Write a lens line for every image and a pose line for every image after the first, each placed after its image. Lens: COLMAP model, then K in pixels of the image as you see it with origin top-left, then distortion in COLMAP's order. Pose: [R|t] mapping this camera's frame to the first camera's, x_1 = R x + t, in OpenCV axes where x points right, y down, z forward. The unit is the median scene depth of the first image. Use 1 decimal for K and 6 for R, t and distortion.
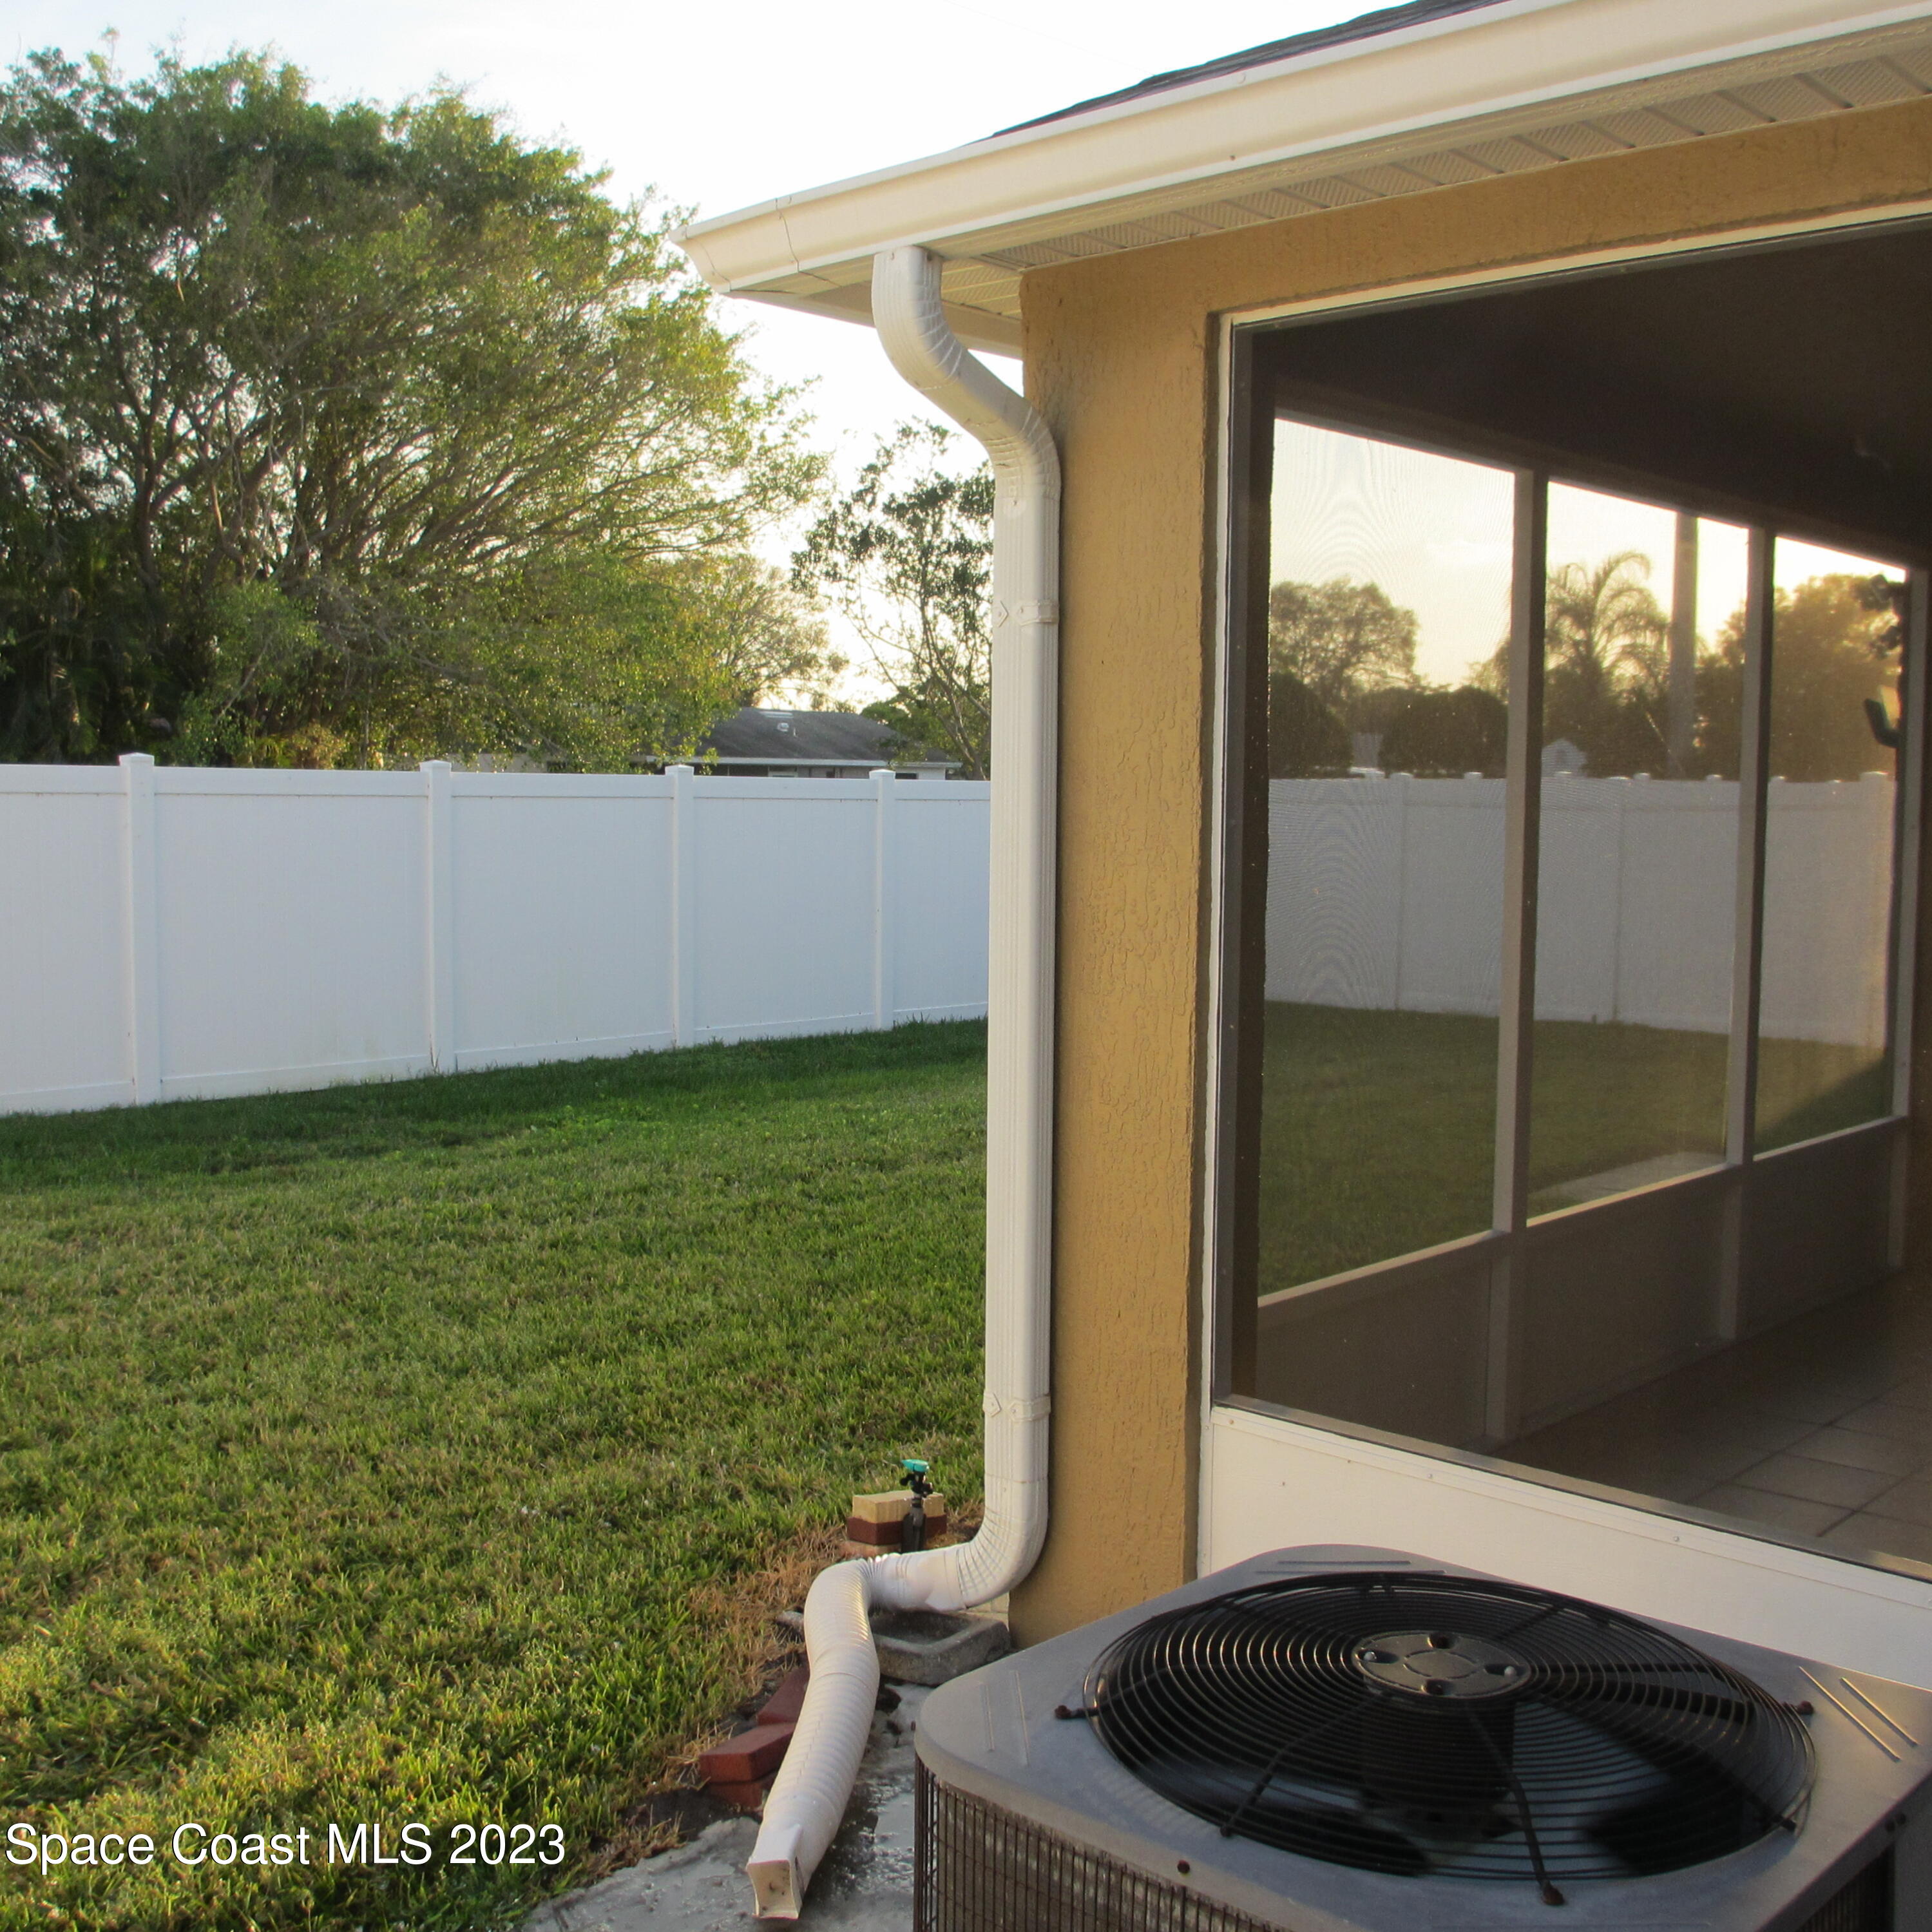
lens RADIAL K [[2134.9, 0, 967.5], [0, 2134.9, 966.2], [0, 0, 1]] dist [-0.080157, 0.000000]
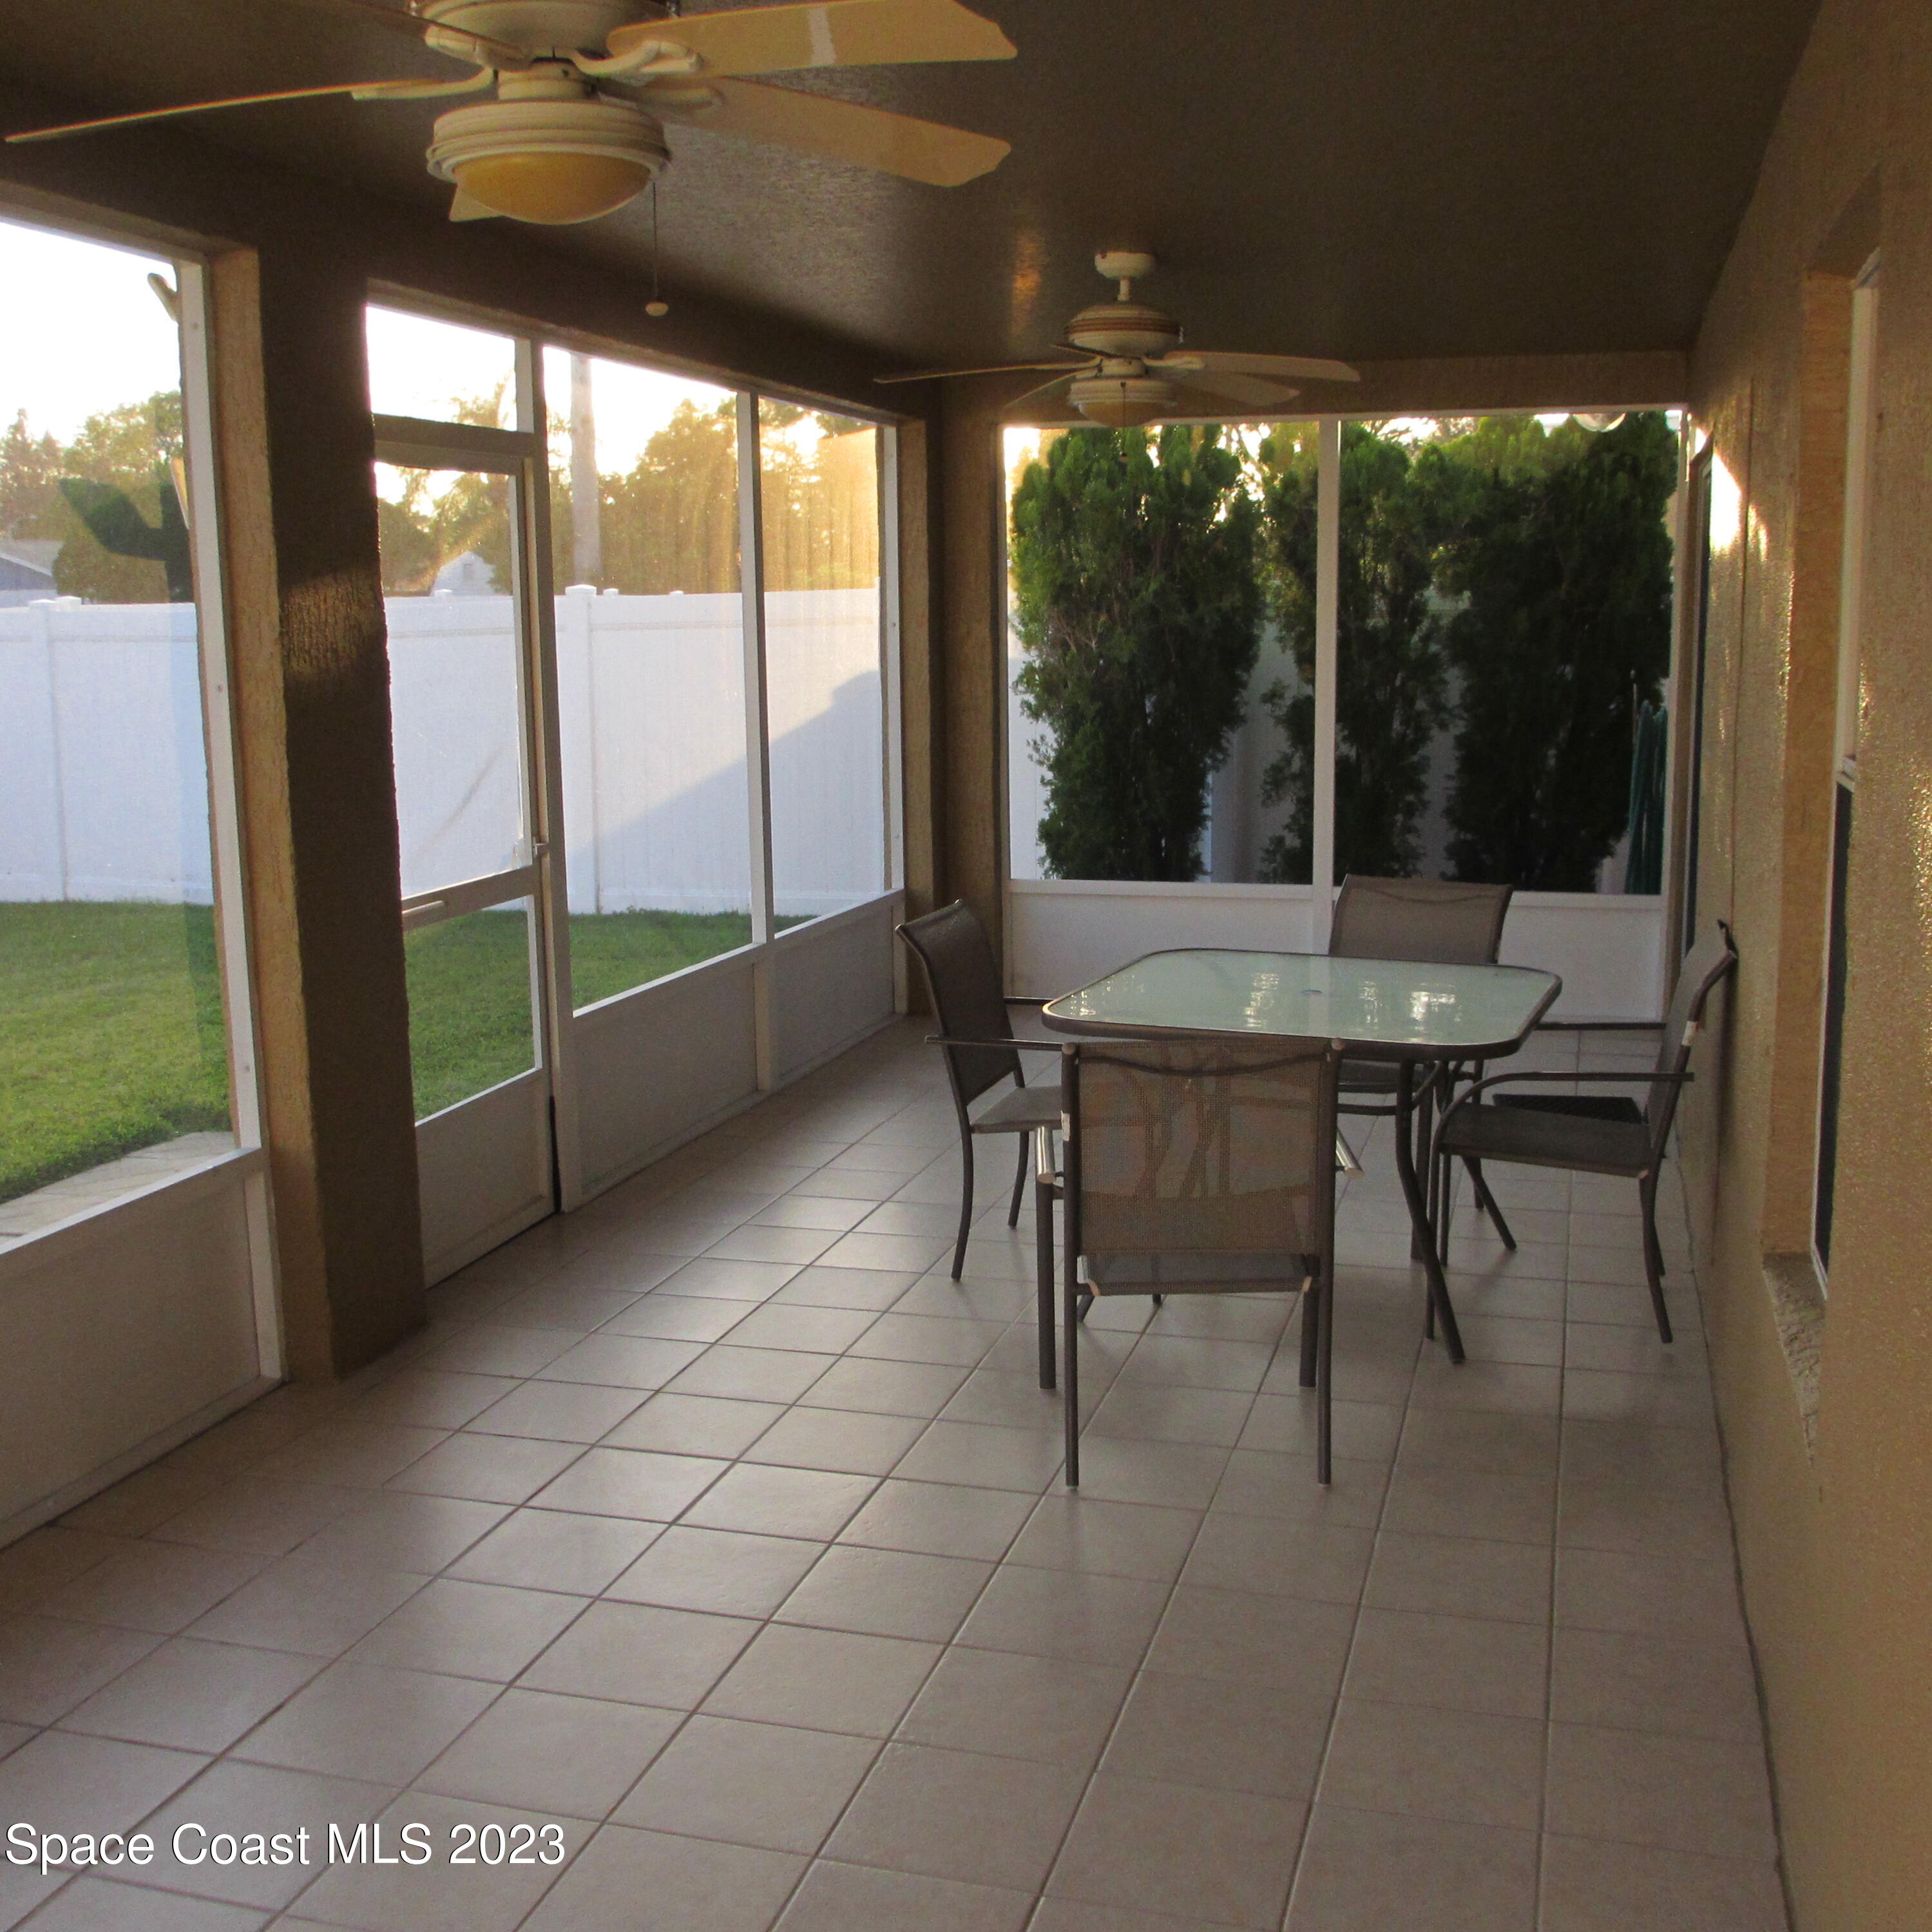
lens RADIAL K [[2134.9, 0, 965.2], [0, 2134.9, 966.3], [0, 0, 1]] dist [-0.080157, 0.000000]
pose [[0.889323, -0.082416, 0.449792, -0.187865], [0.043901, 0.994469, 0.095418, 0.015318], [-0.455168, -0.065111, 0.888022, -0.190672]]
